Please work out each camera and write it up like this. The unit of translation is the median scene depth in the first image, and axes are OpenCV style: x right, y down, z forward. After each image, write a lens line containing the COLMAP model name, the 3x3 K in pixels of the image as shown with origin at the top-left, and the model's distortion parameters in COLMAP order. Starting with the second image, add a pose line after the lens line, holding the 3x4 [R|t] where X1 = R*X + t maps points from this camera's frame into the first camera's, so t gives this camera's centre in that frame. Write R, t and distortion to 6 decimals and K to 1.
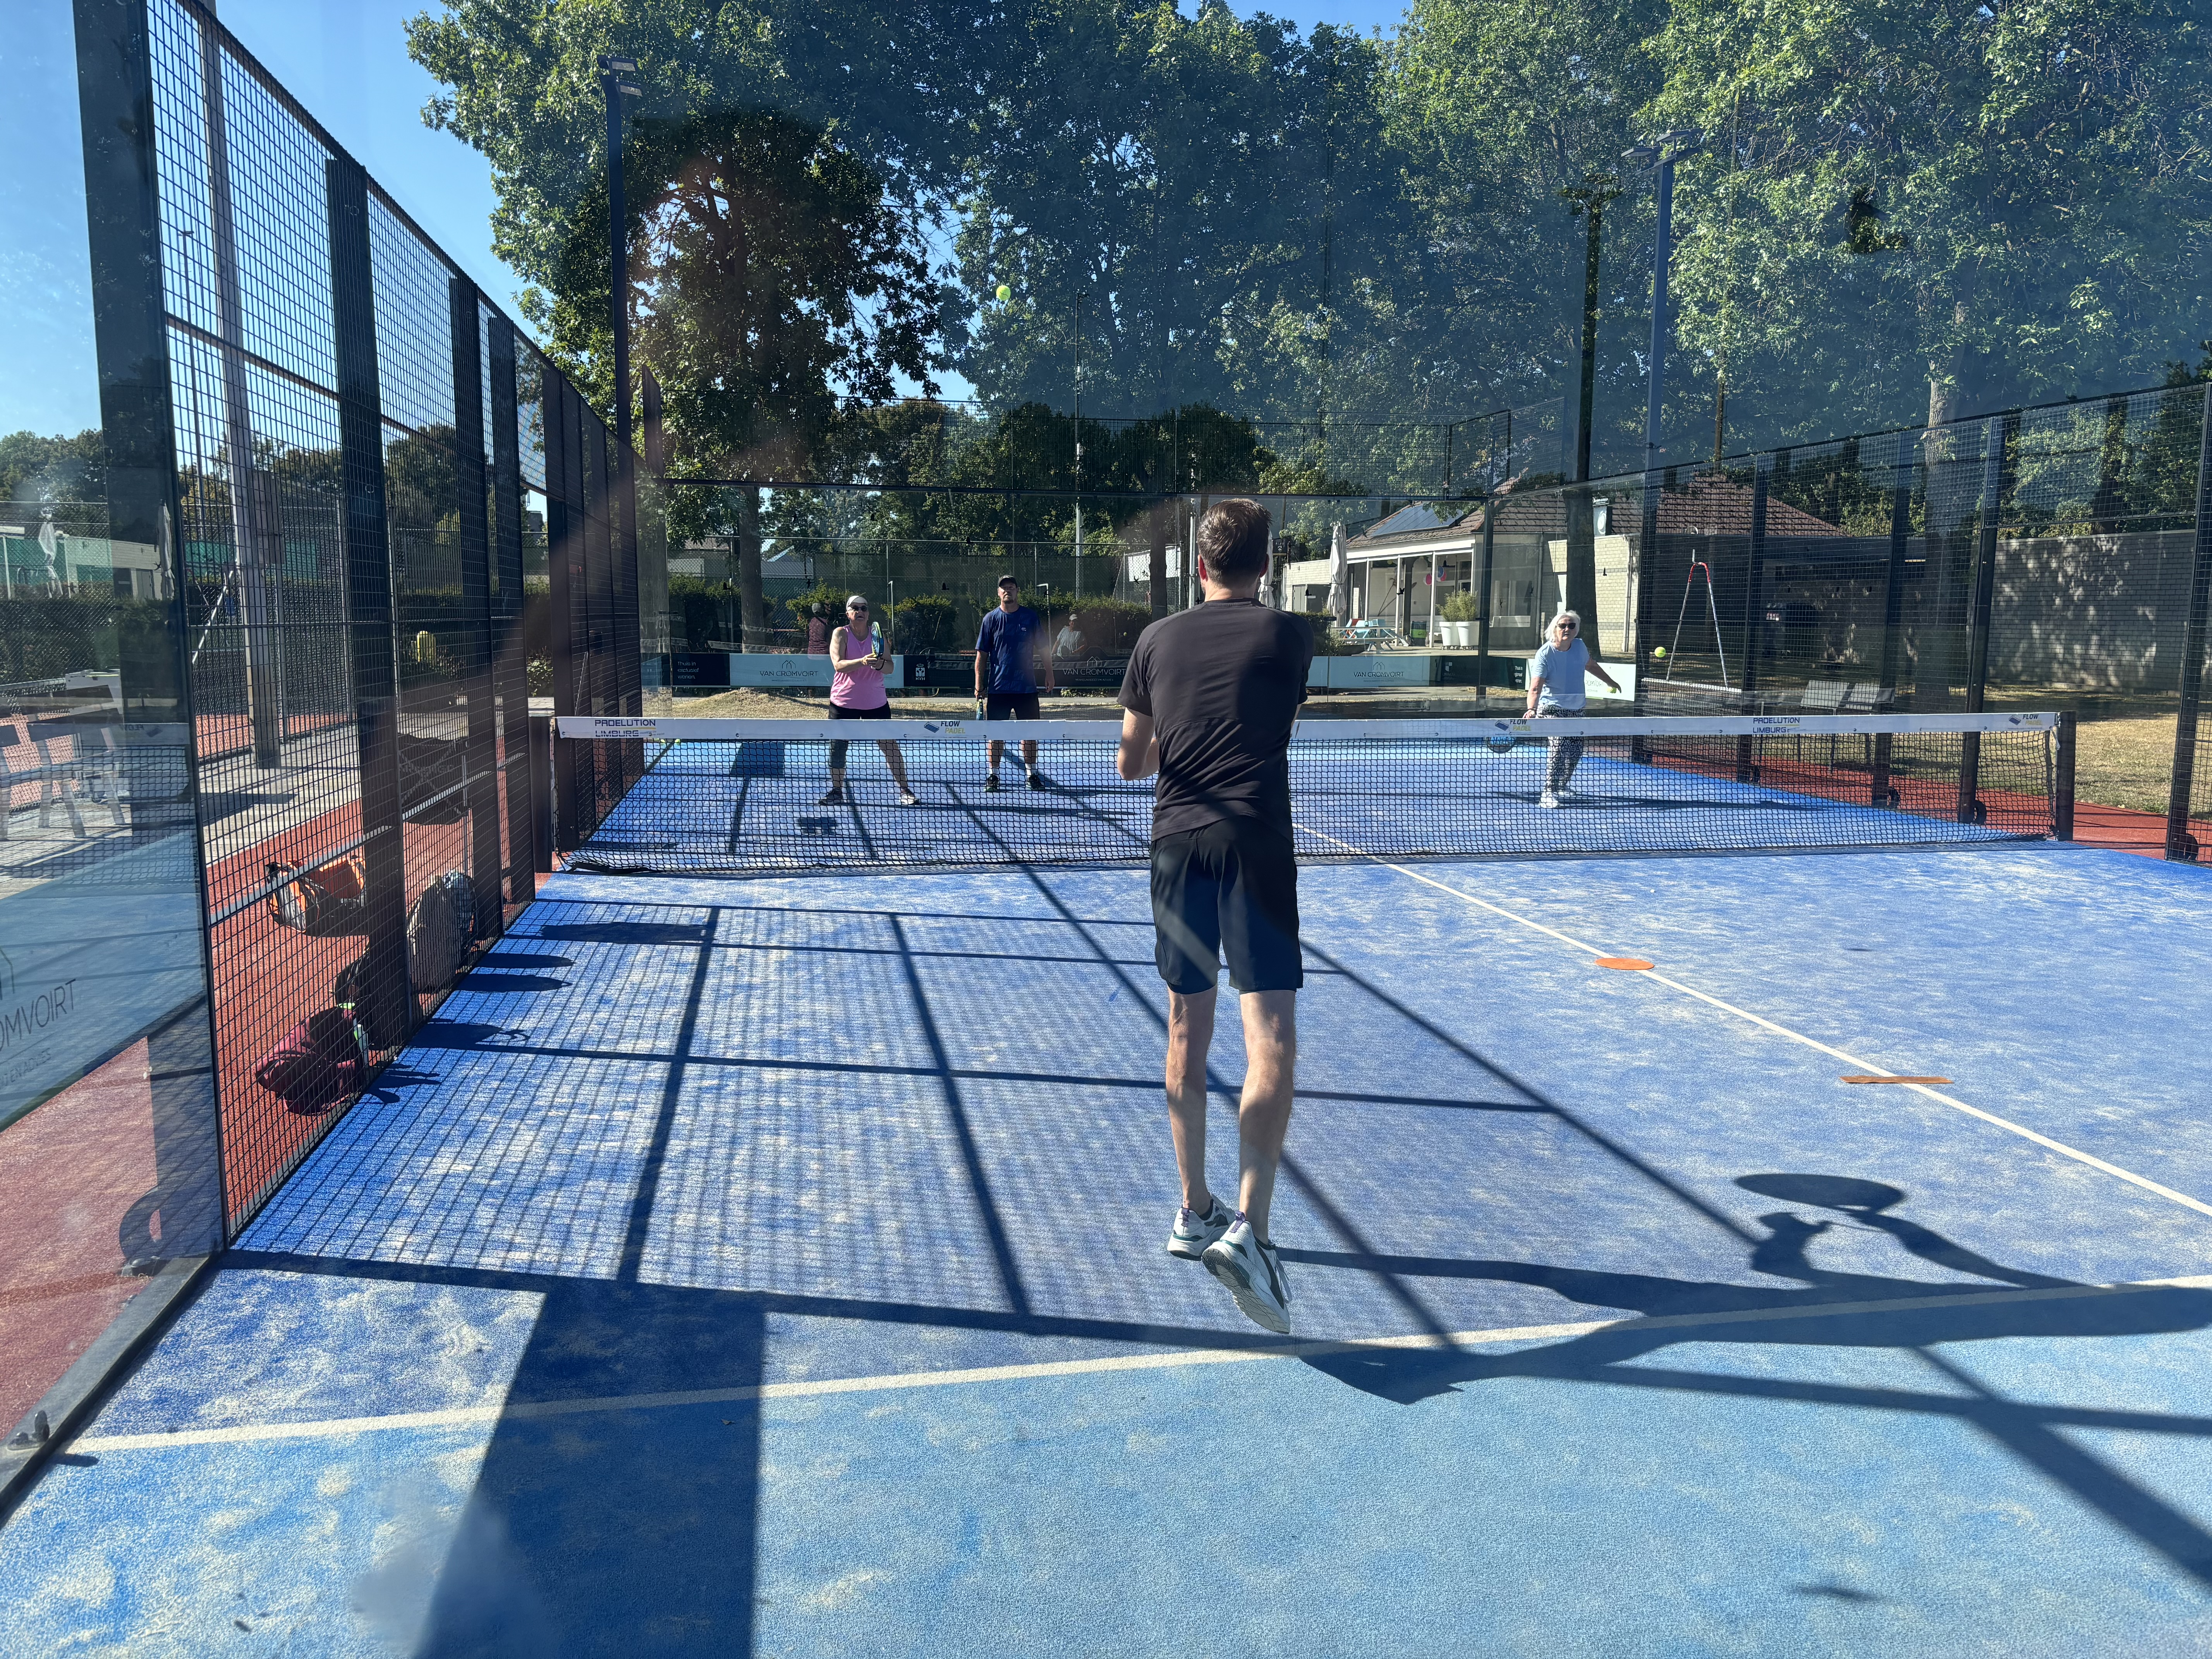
lens RADIAL K [[1593.8, 0, 1106.0], [0, 1593.8, 829.5], [0, 0, 1]] dist [0.055563, -0.082395]
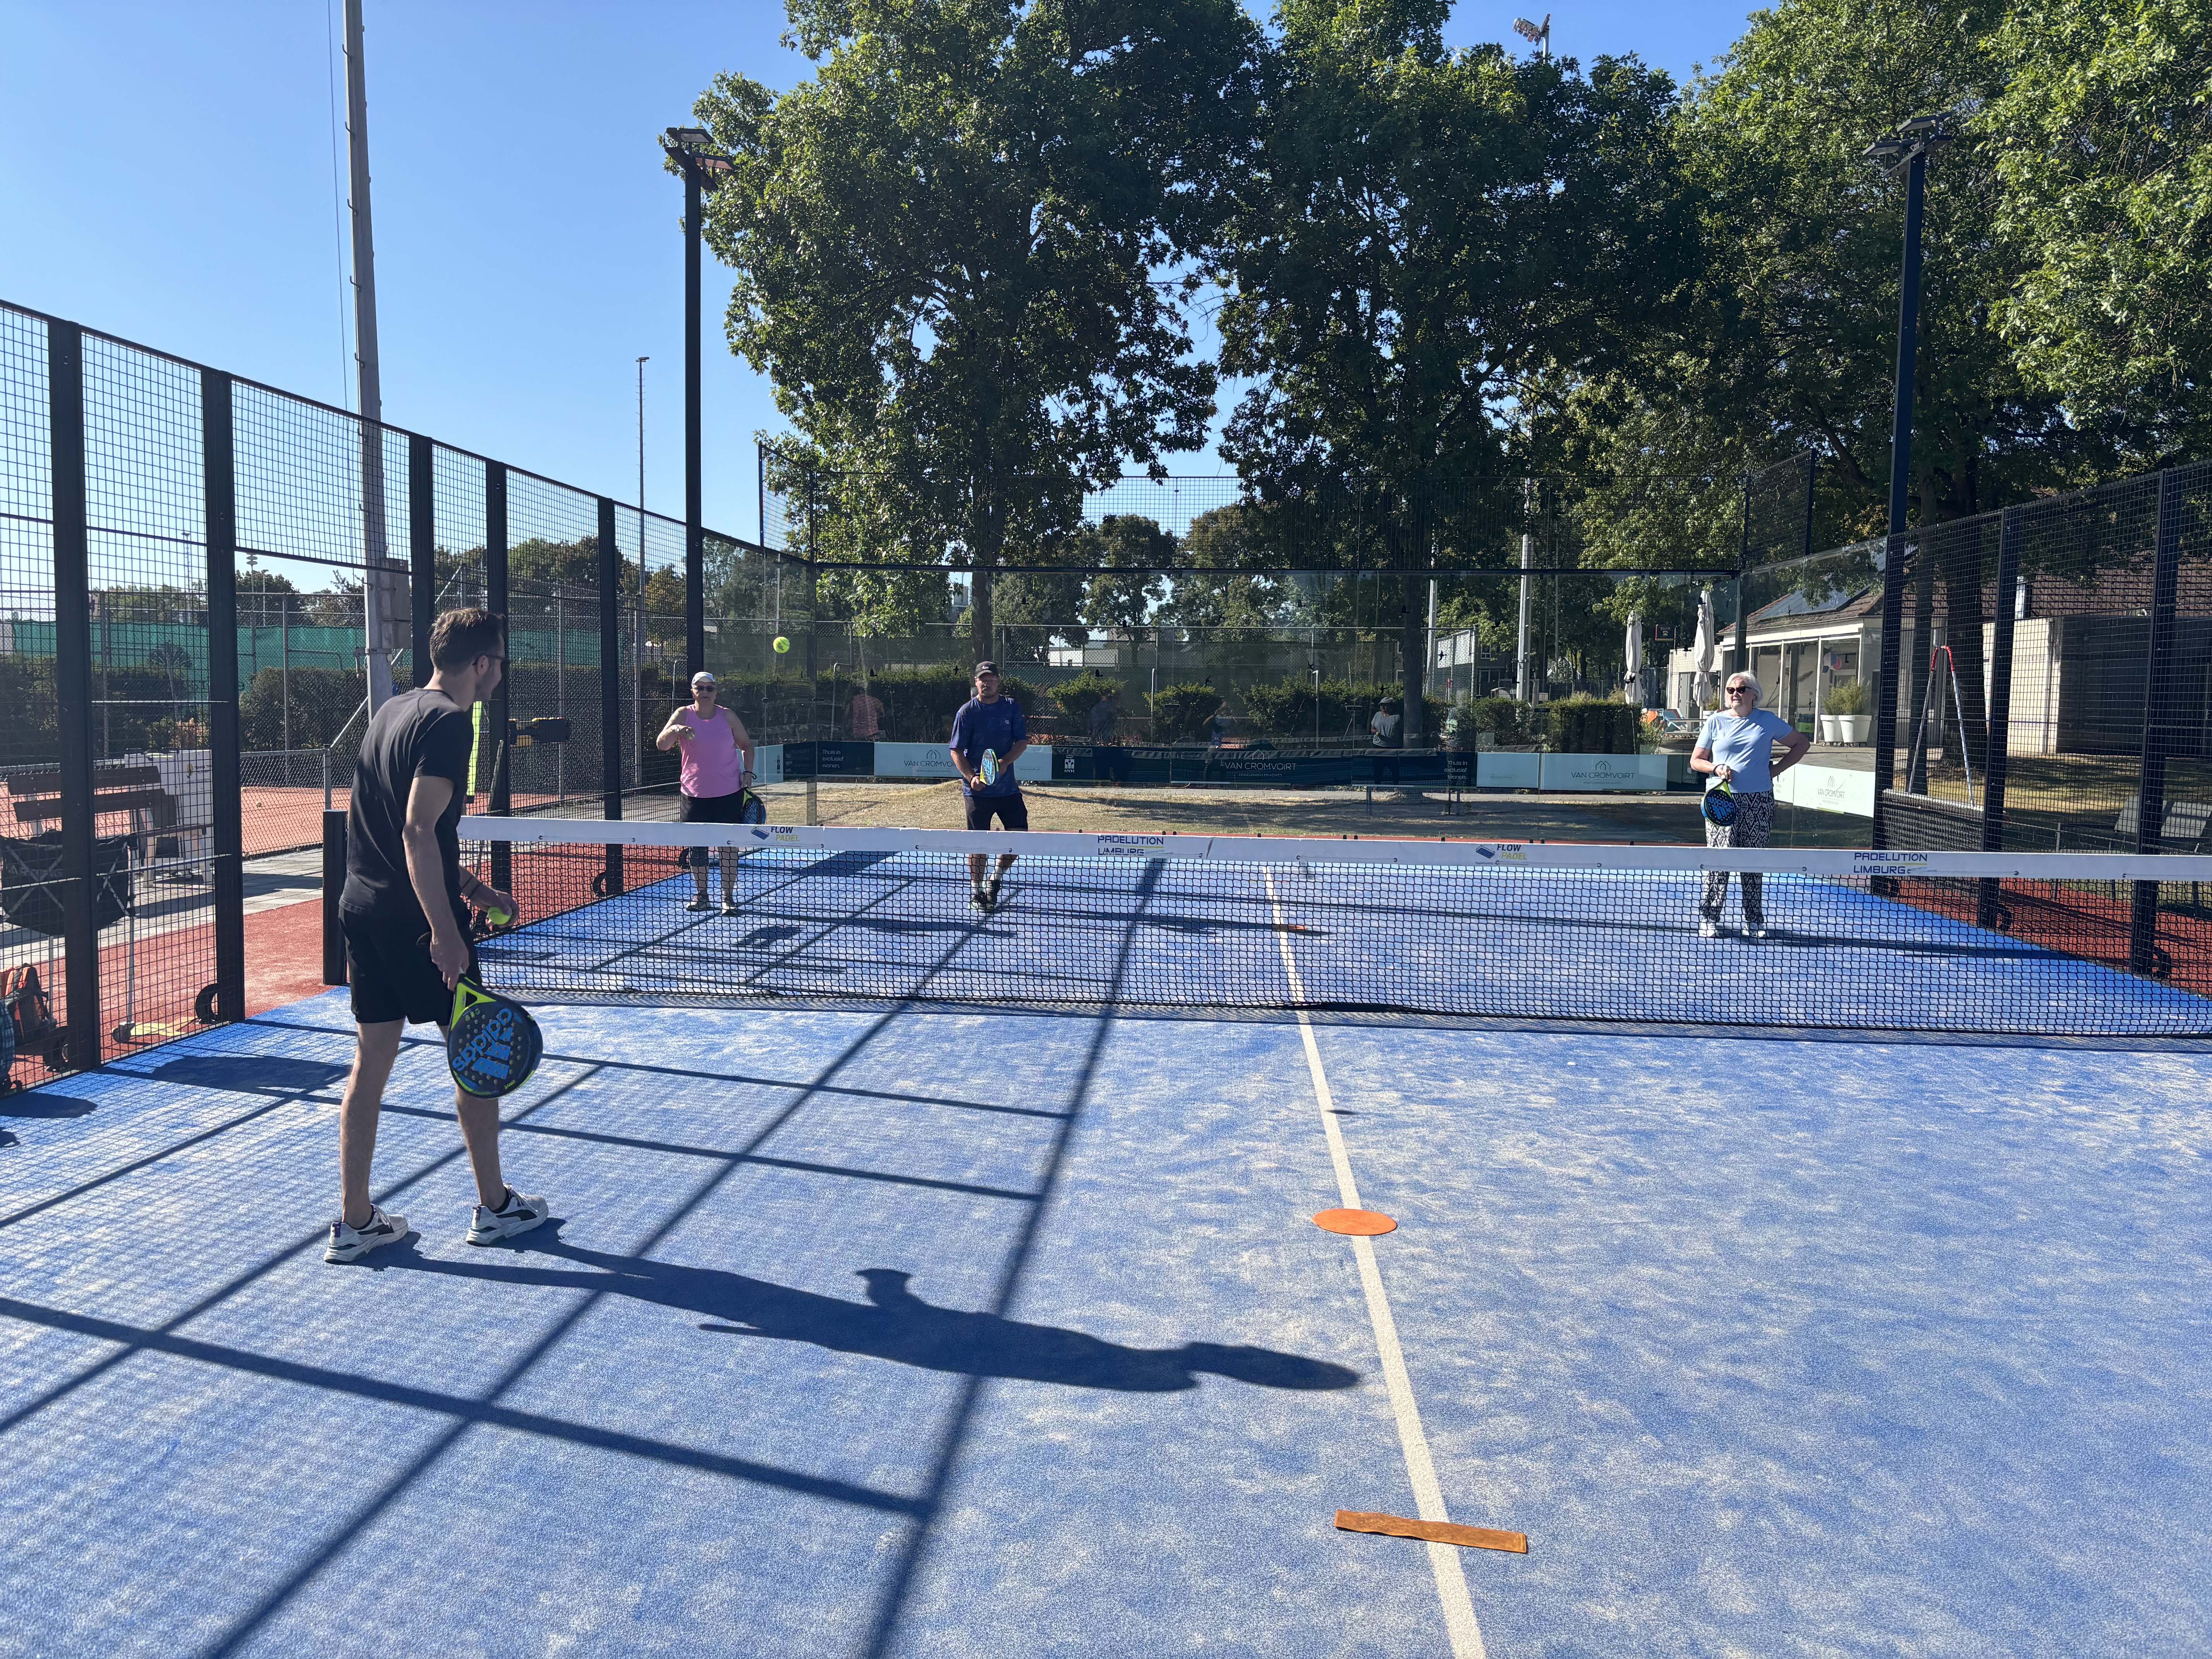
lens RADIAL K [[1593.8, 0, 1106.0], [0, 1593.8, 829.5], [0, 0, 1]] dist [0.055563, -0.082395]
pose [[0.966309, 0.025790, -0.256088, 0.105811], [-0.039886, 0.997952, -0.050001, -0.012140], [0.254274, 0.058531, 0.965359, 0.082698]]
